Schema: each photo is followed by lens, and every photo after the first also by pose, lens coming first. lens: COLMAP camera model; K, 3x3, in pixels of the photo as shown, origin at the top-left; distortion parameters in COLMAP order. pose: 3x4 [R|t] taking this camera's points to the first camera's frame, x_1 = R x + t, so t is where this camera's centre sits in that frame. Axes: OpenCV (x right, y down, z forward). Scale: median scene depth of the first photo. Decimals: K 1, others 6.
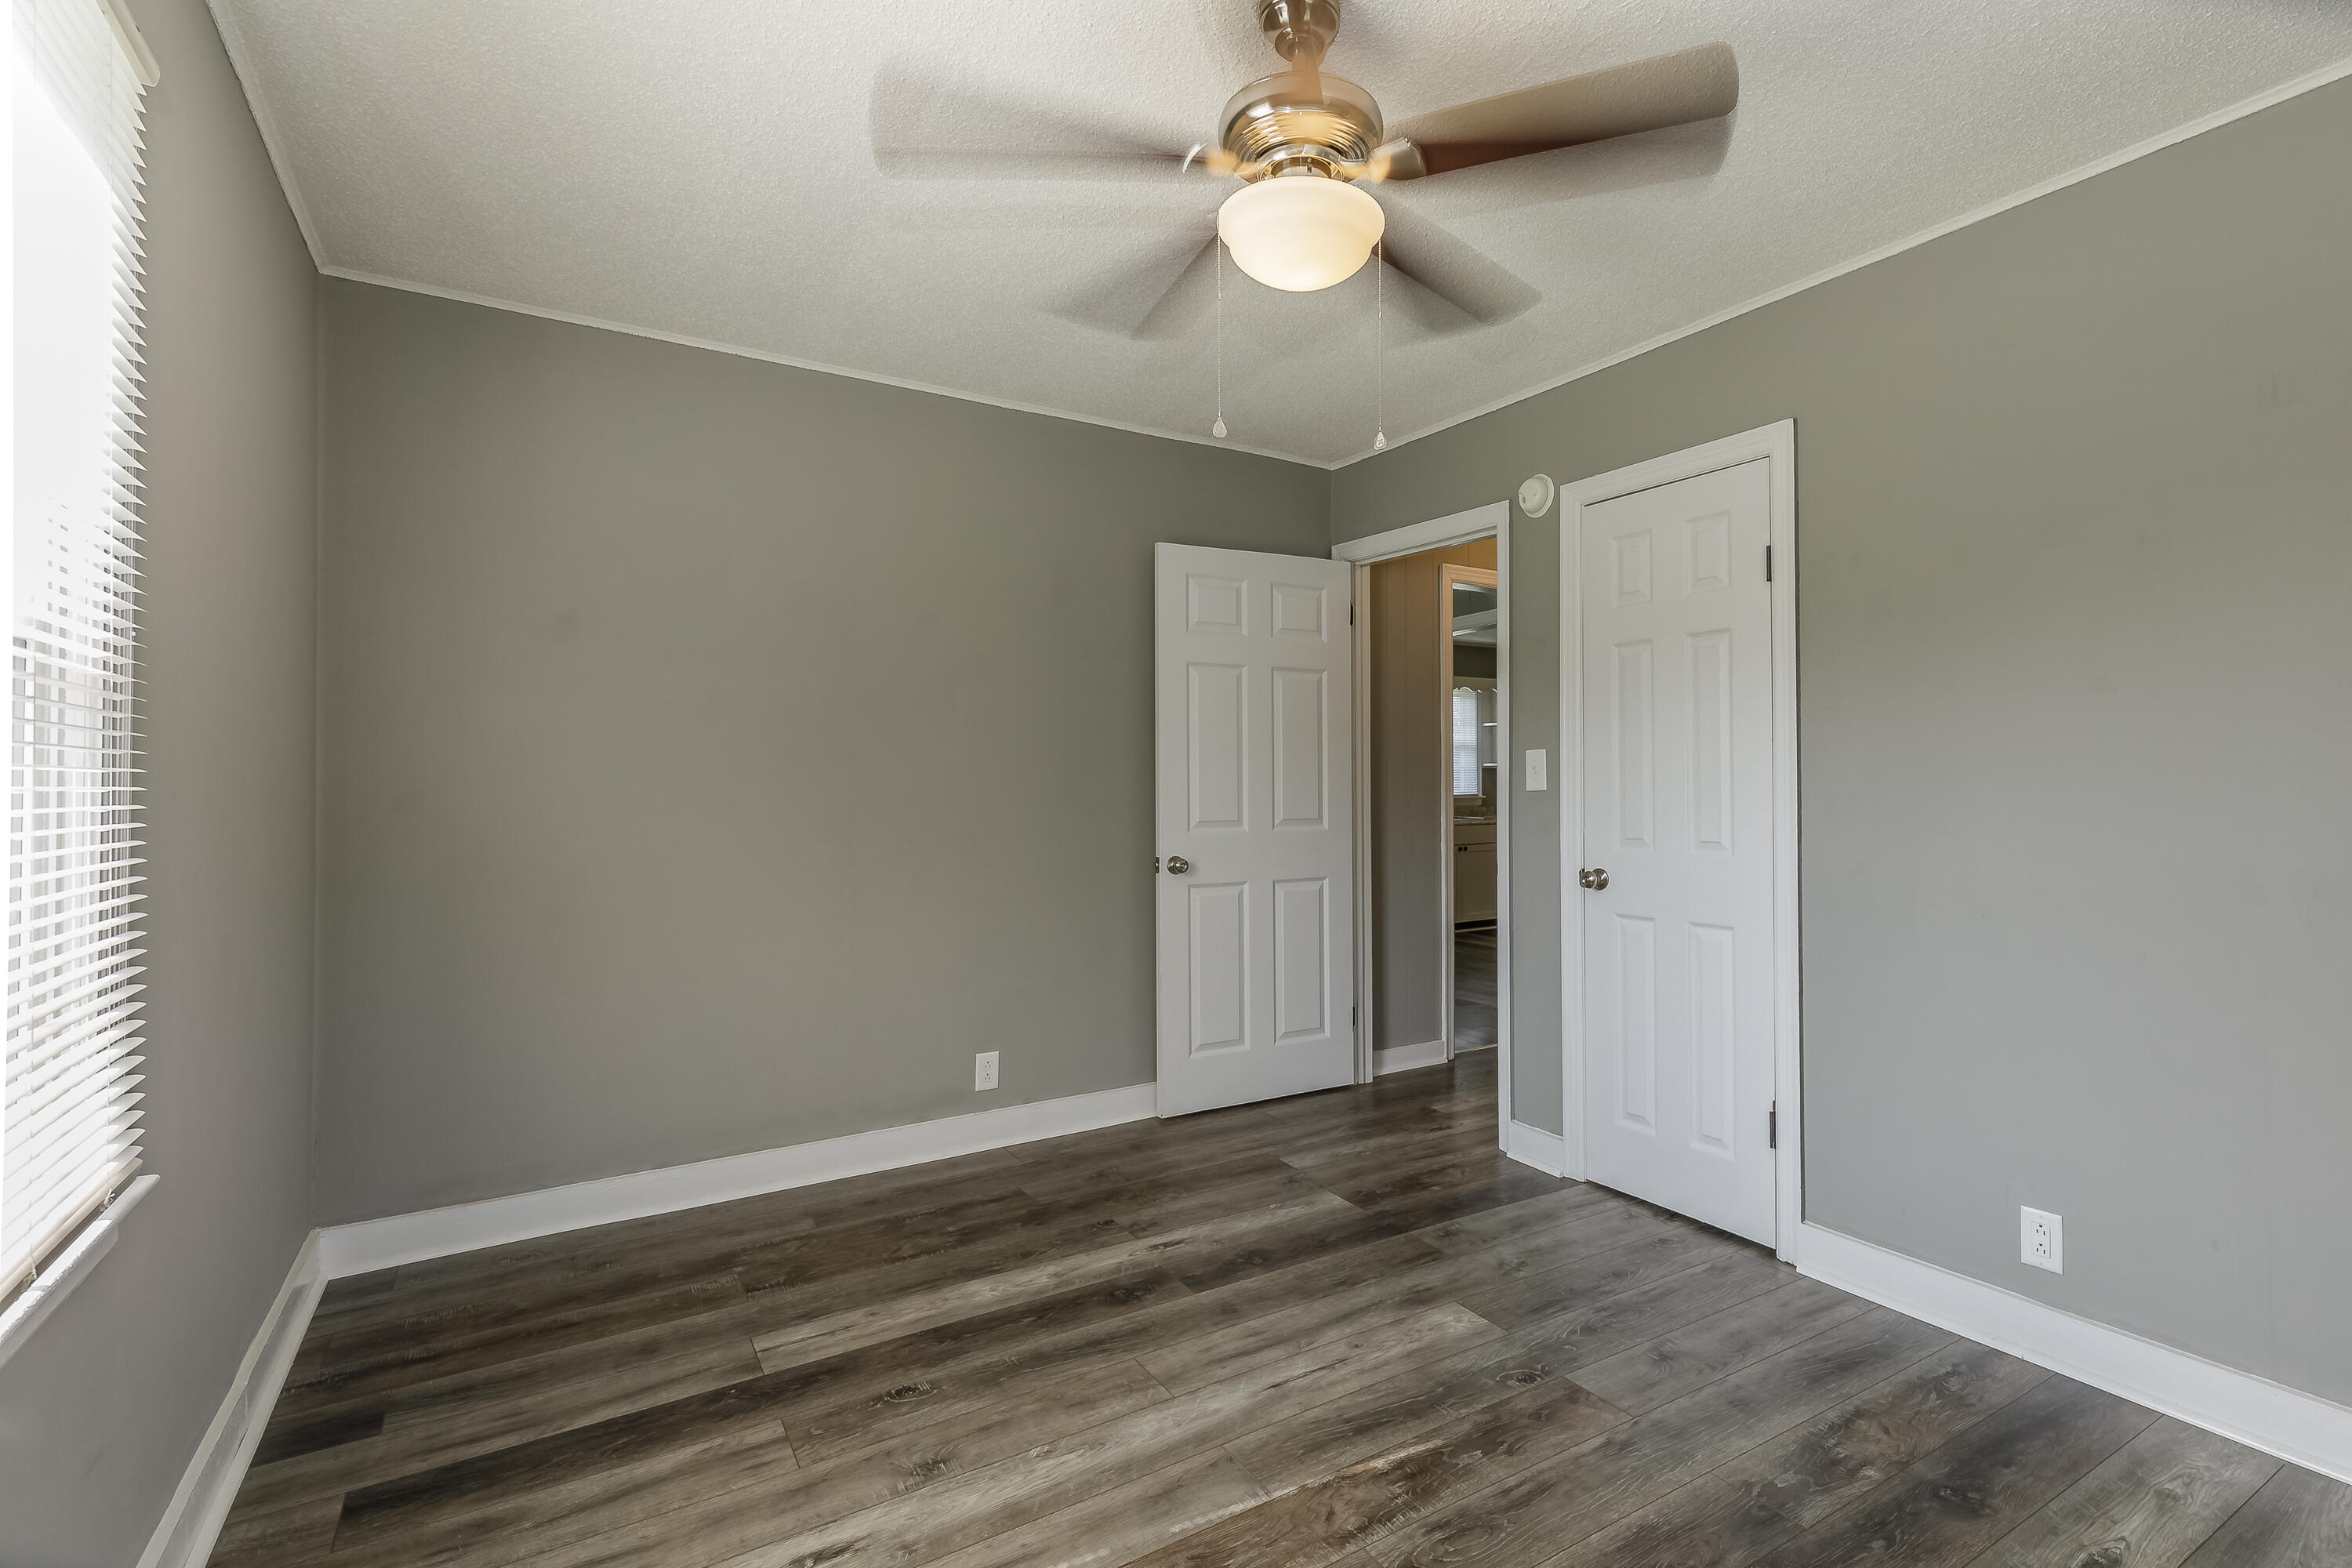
lens RADIAL K [[1107.7, 0, 1288.1], [0, 1107.7, 775.8], [0, 0, 1]] dist [-0.000541, 0.000919]
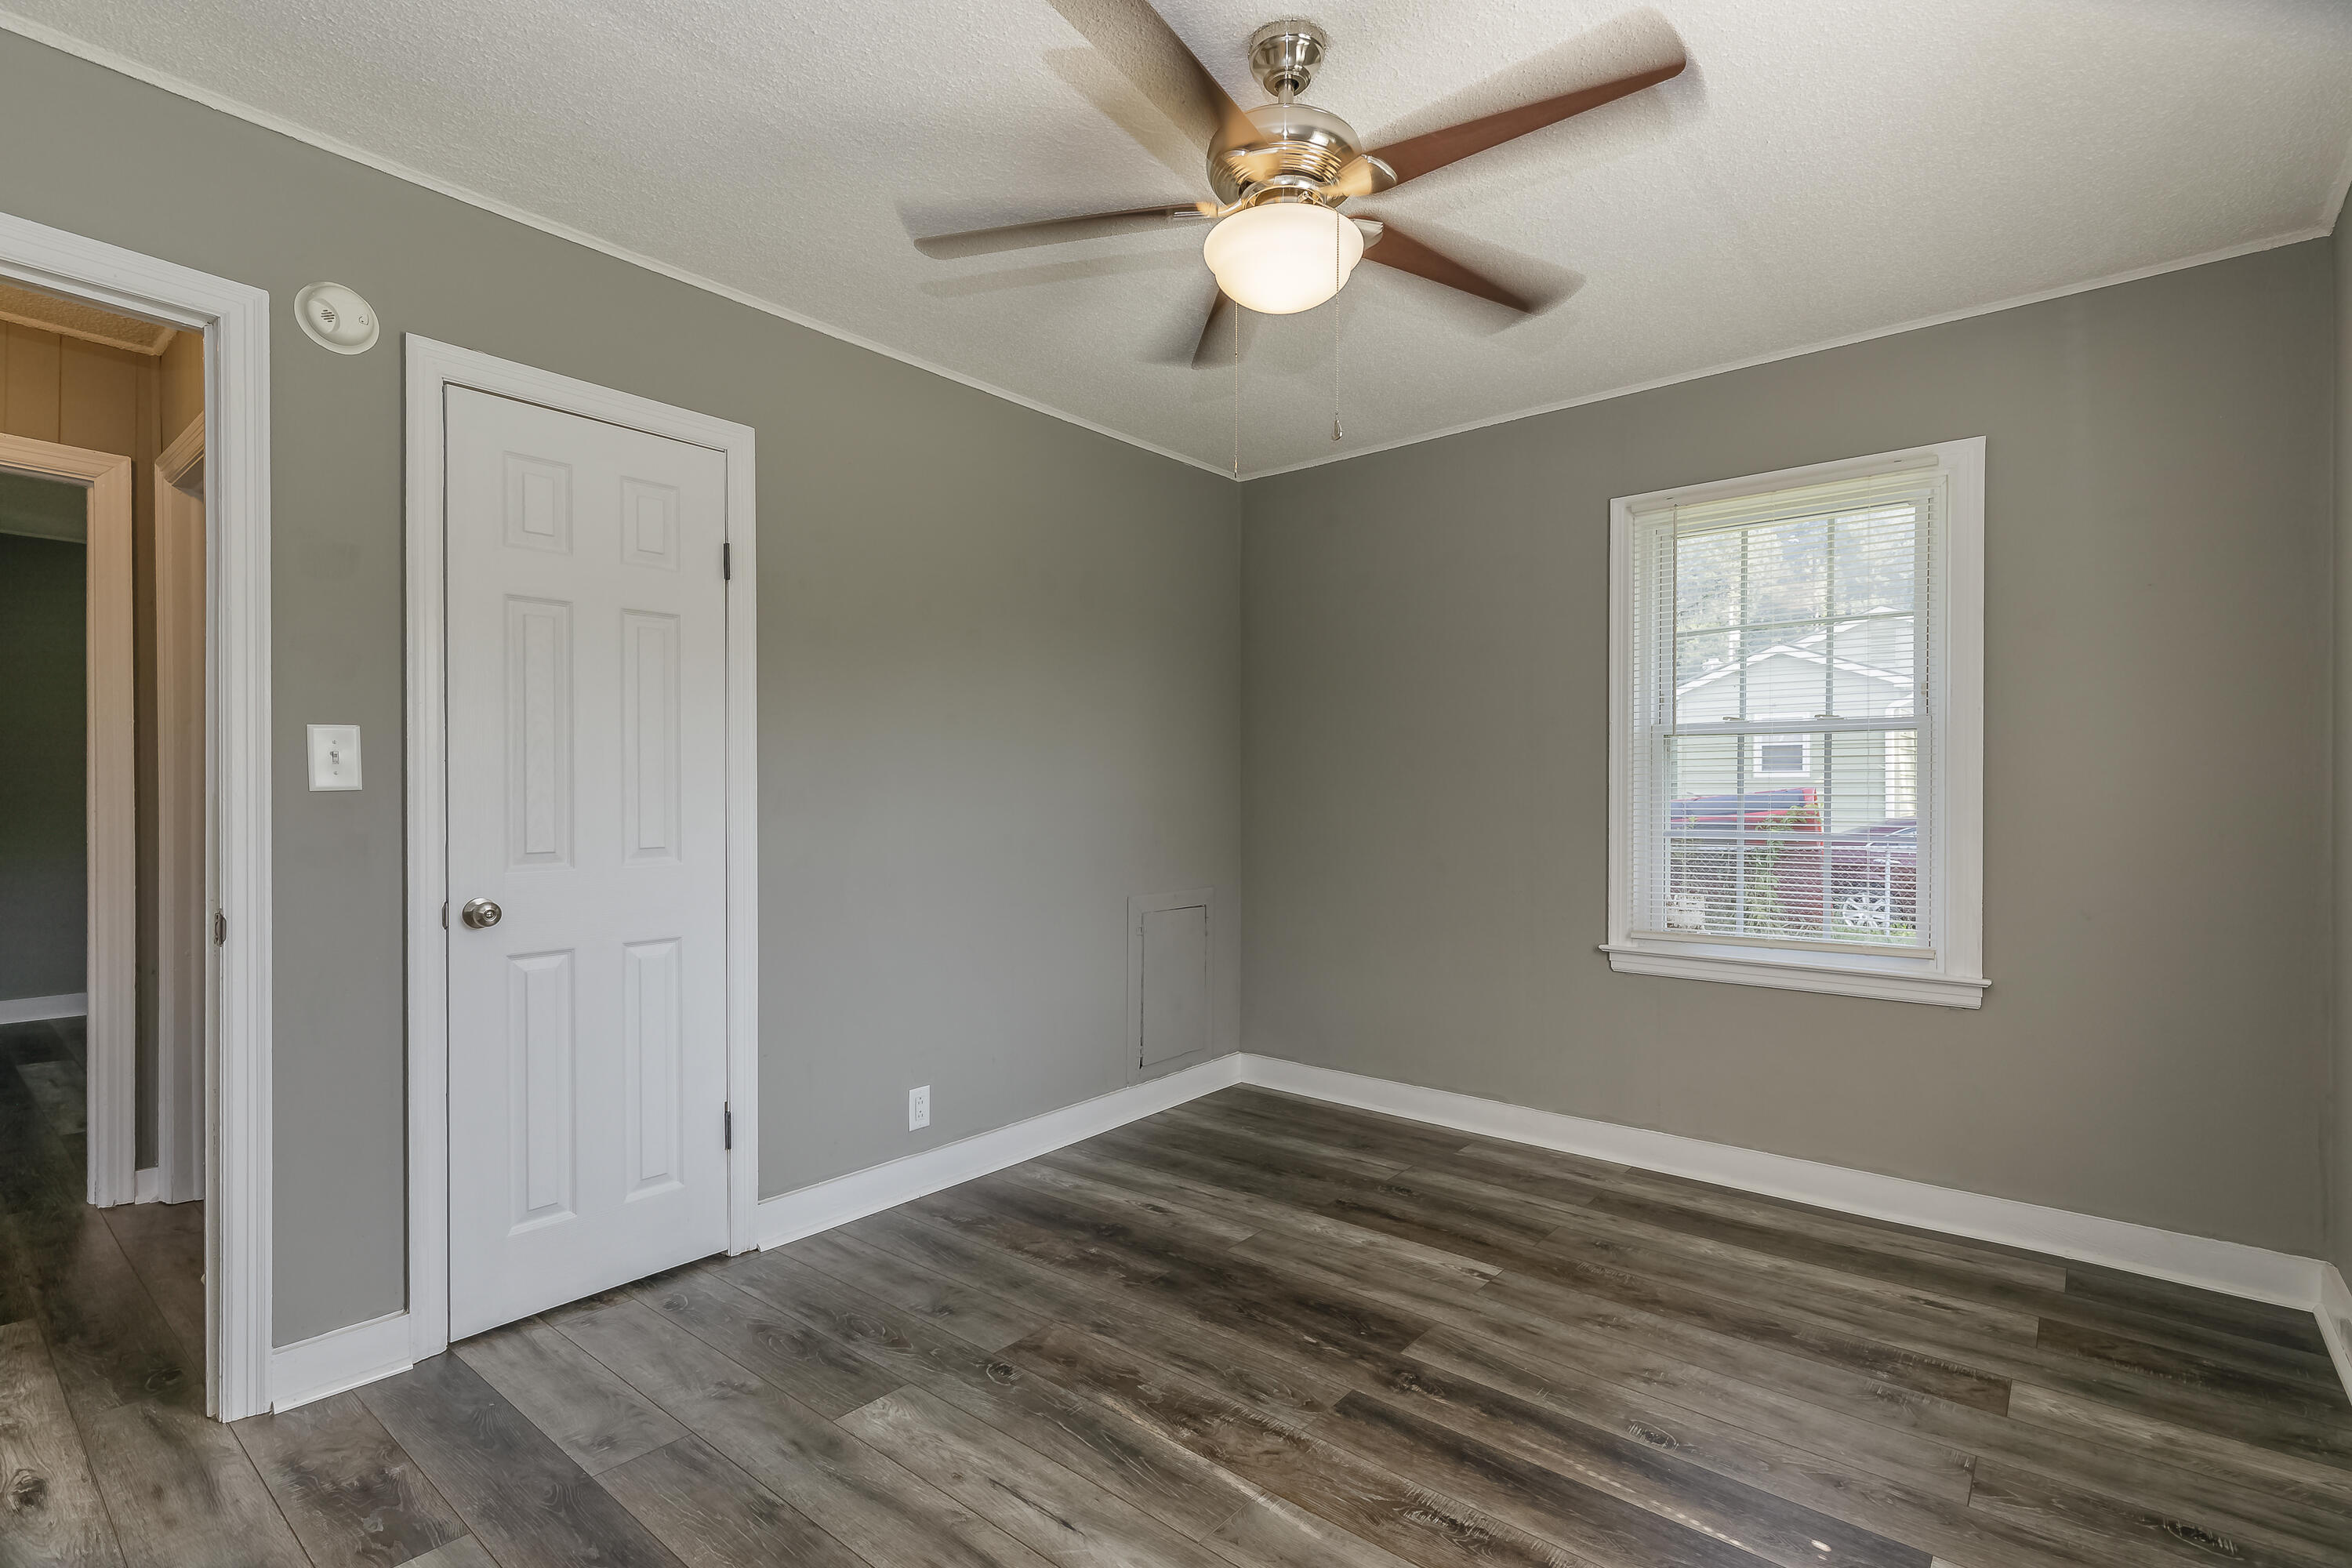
lens RADIAL K [[1107.7, 0, 1163.6], [0, 1107.7, 789.7], [0, 0, 1]] dist [-0.000541, 0.000919]
pose [[-0.273048, 0.003552, 0.961994, -0.688311], [-0.006457, 0.999964, -0.005525, 0.018283], [-0.961979, -0.007720, -0.273015, 0.986388]]
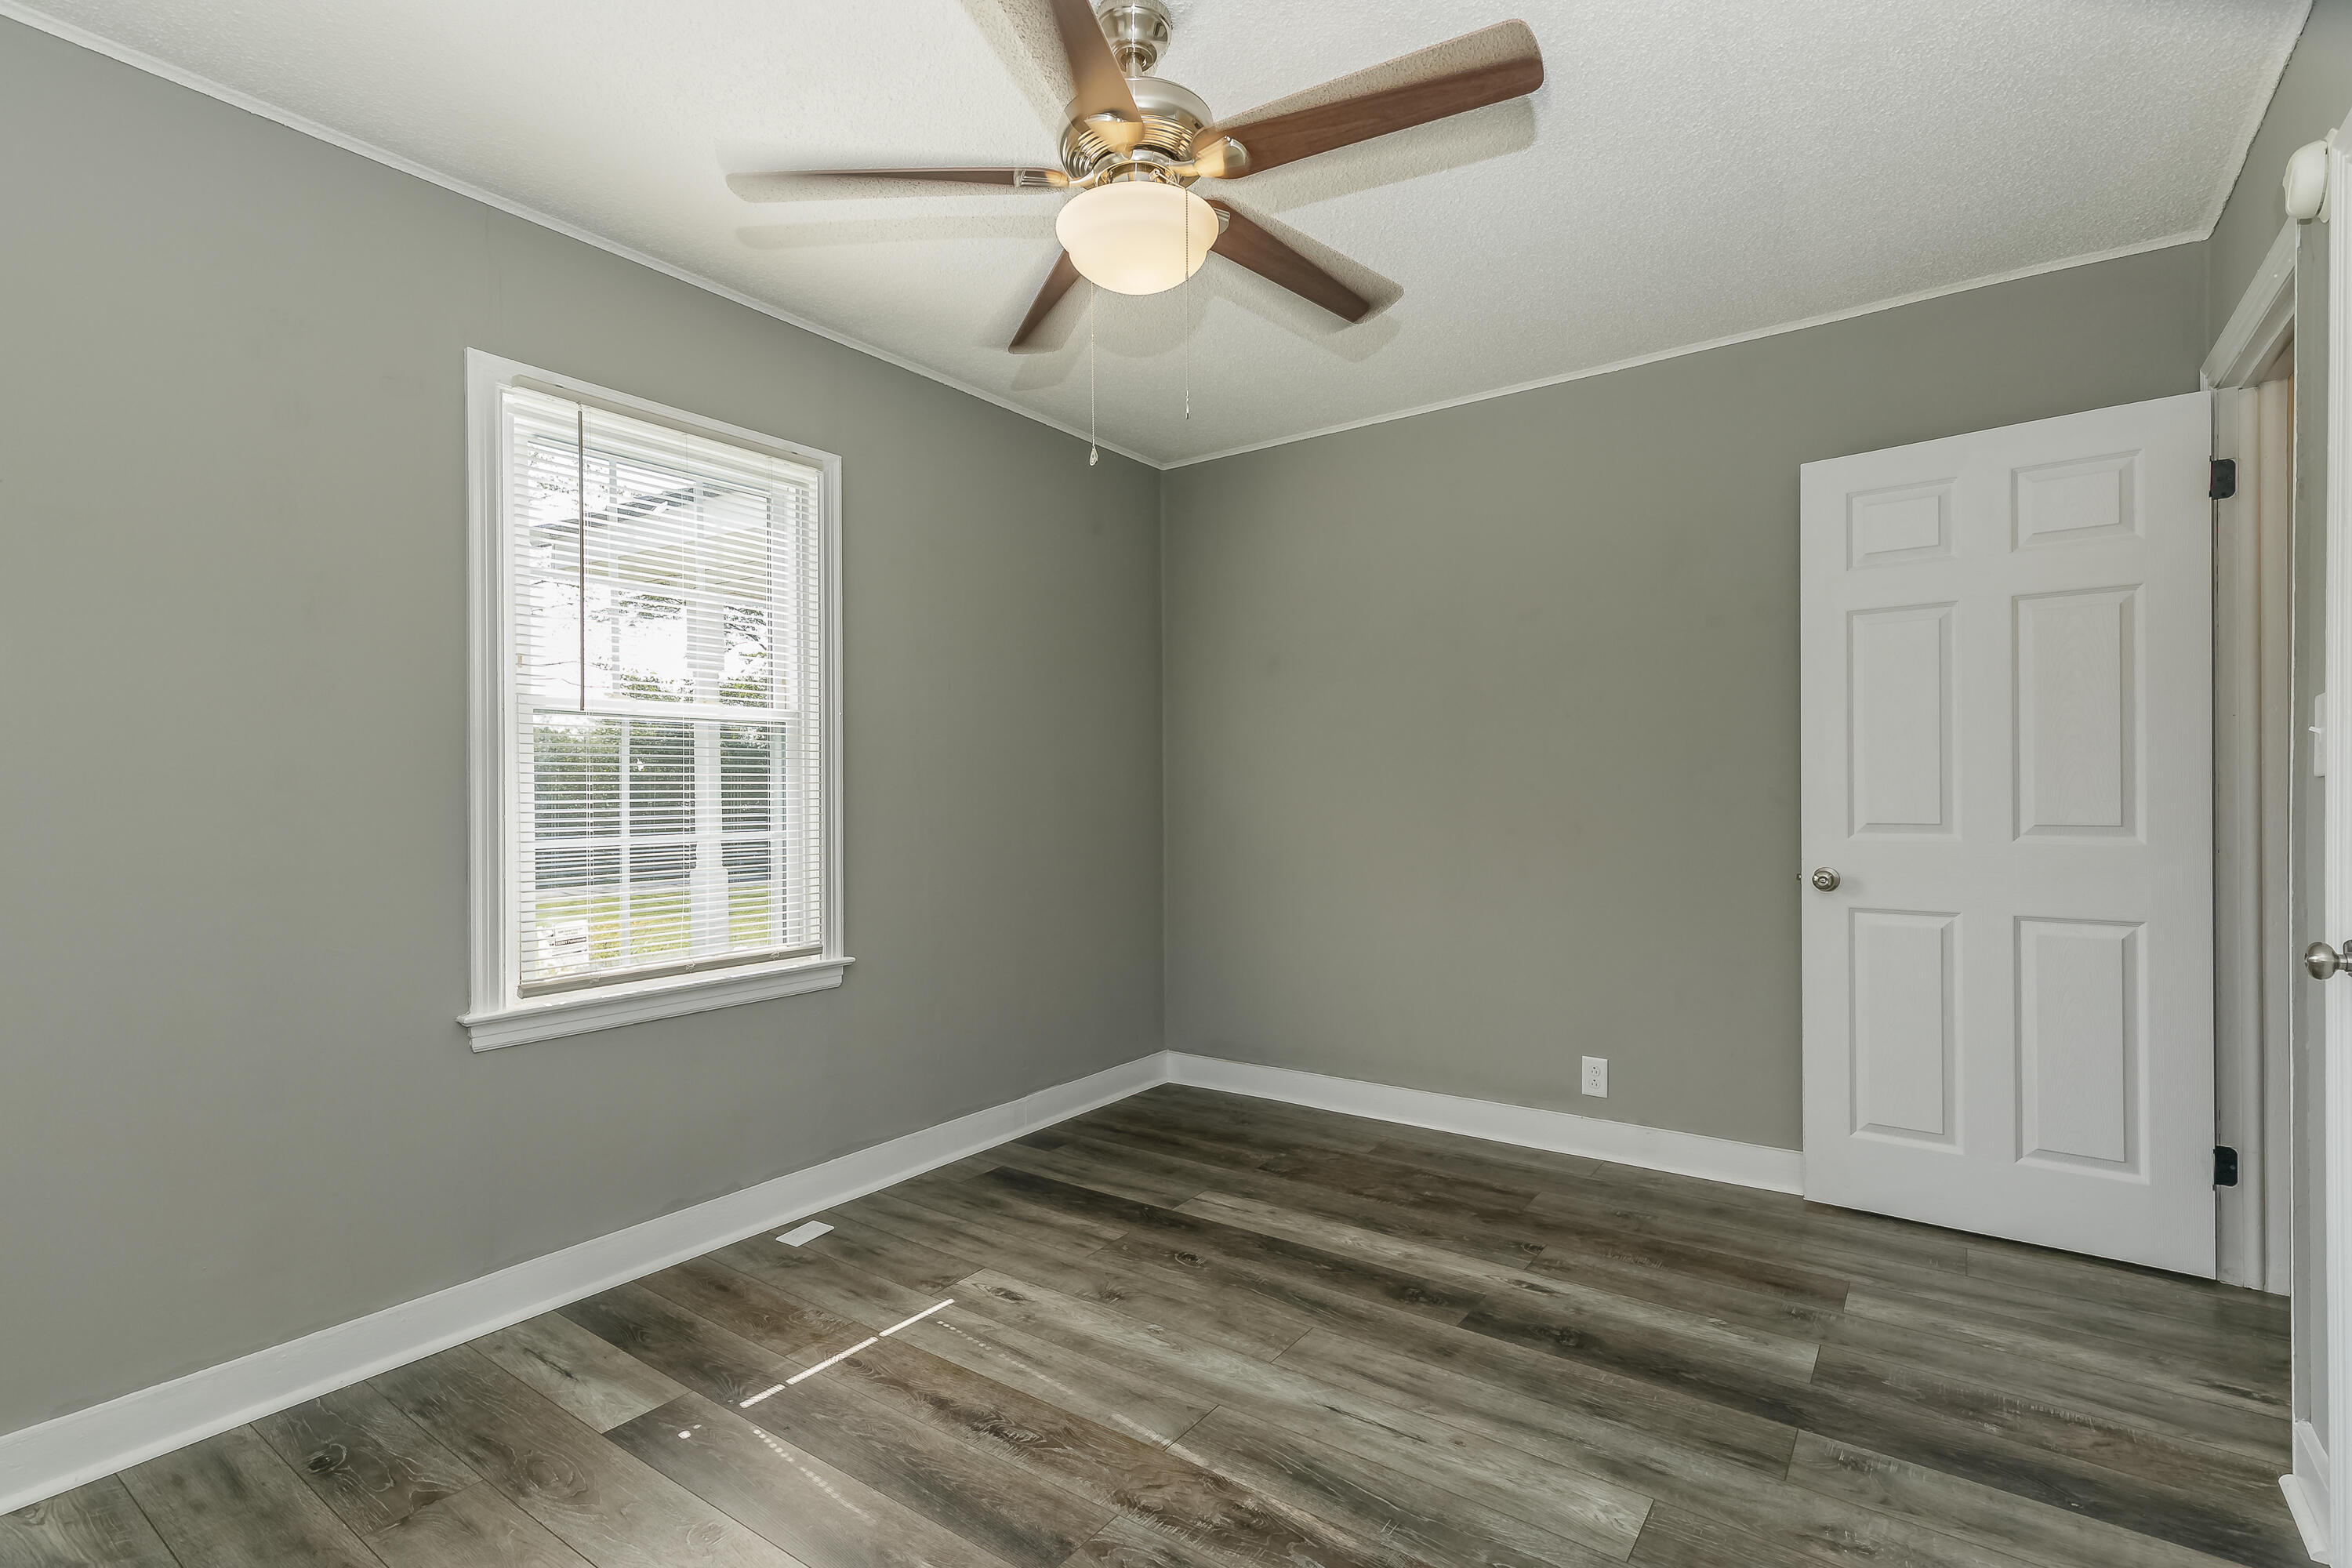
lens RADIAL K [[1107.7, 0, 1173.9], [0, 1107.7, 785.0], [0, 0, 1]] dist [-0.000541, 0.000919]
pose [[0.344103, -0.002584, -0.938928, 0.704890], [0.011253, 0.999936, 0.001372, 0.015191], [0.938864, -0.011038, 0.344110, 0.473364]]
